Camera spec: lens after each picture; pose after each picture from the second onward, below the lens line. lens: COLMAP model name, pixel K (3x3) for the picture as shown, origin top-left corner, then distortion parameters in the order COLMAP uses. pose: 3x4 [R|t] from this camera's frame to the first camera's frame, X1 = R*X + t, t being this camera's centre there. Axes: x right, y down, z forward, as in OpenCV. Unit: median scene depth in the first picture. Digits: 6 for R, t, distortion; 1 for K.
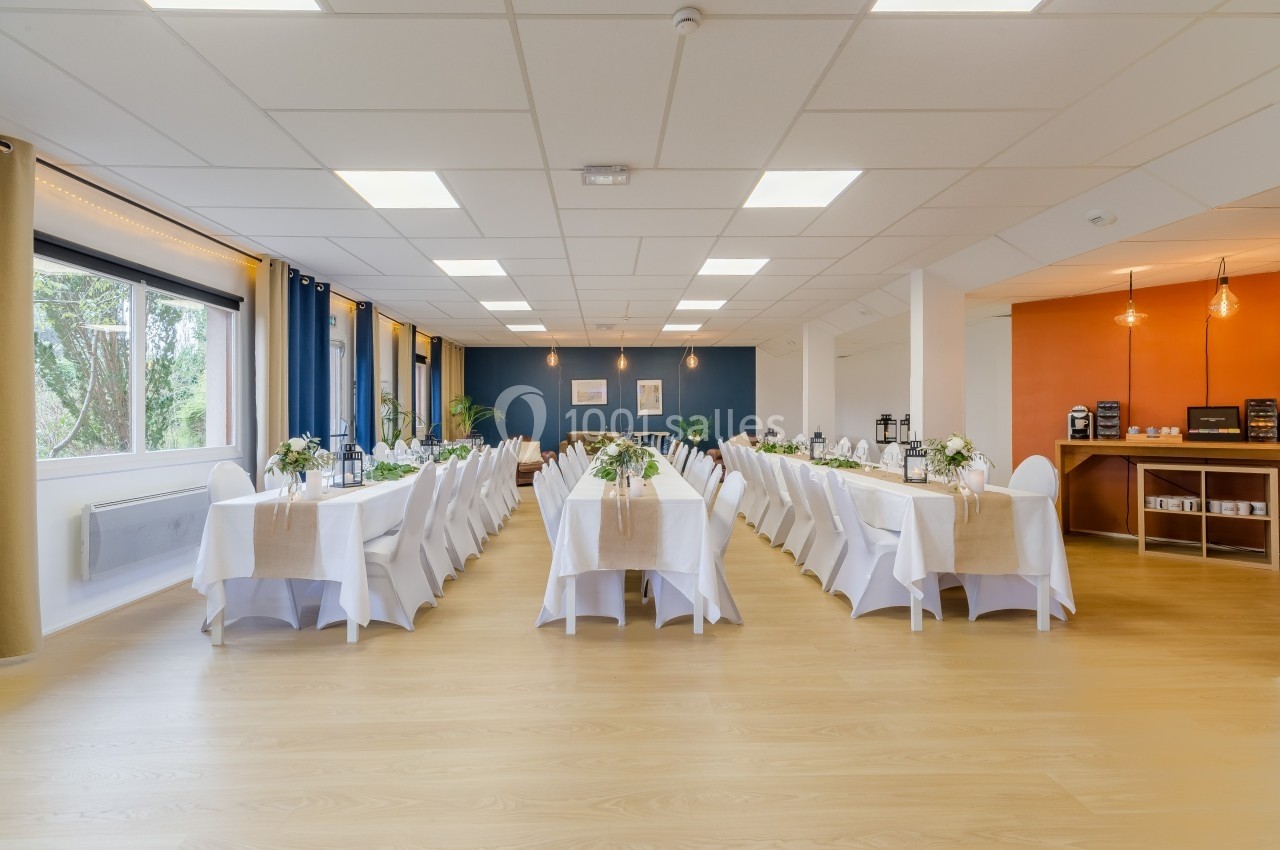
lens RADIAL K [[539.2, 0, 611.7], [0, 539.2, 410.6], [0, 0, 1]] dist [0.007294, 0.000323]
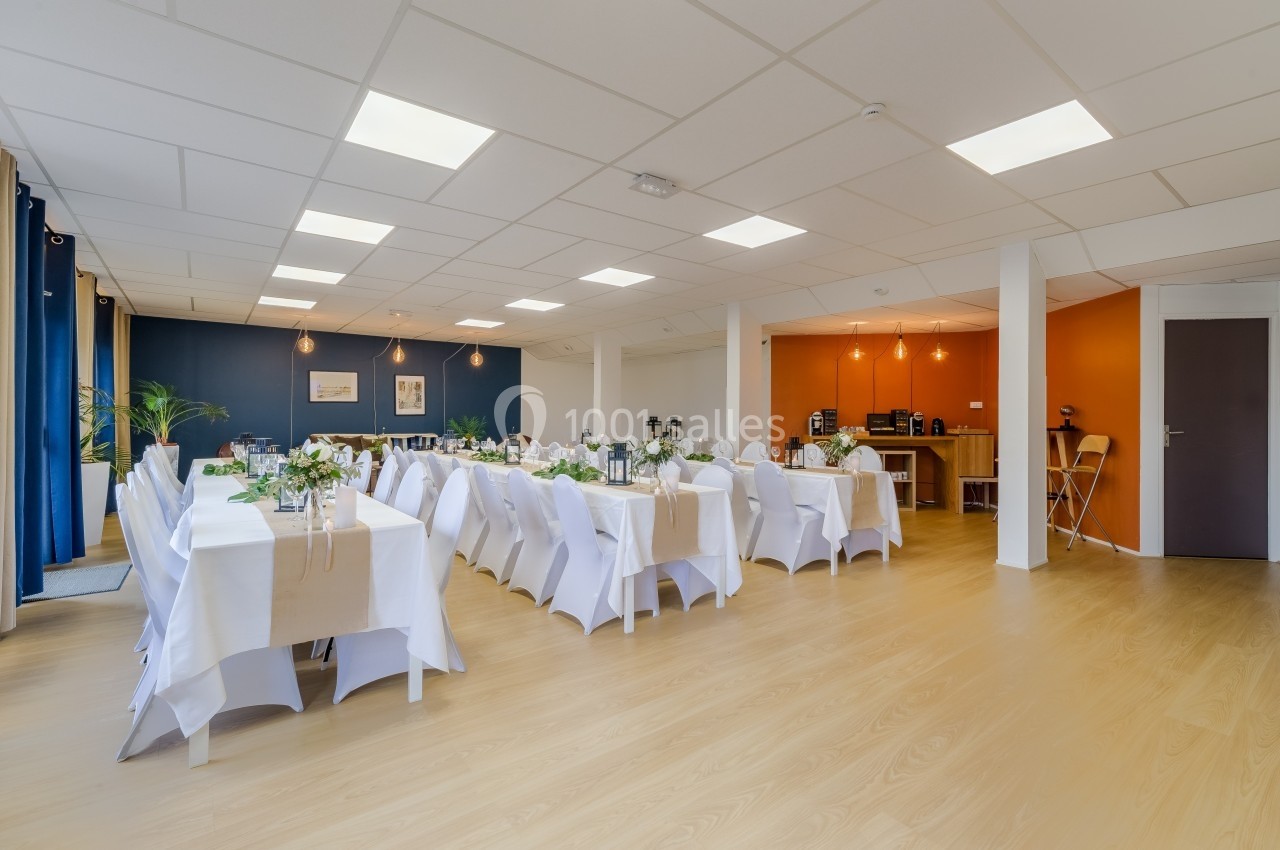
lens RADIAL K [[553.7, 0, 634.9], [0, 553.7, 404.7], [0, 0, 1]] dist [0.005974, 0.000149]
pose [[0.814649, 0.021269, 0.579564, -0.440571], [-0.014103, 0.999758, -0.016866, 0.004334], [-0.579782, 0.005566, 0.814752, 0.098810]]
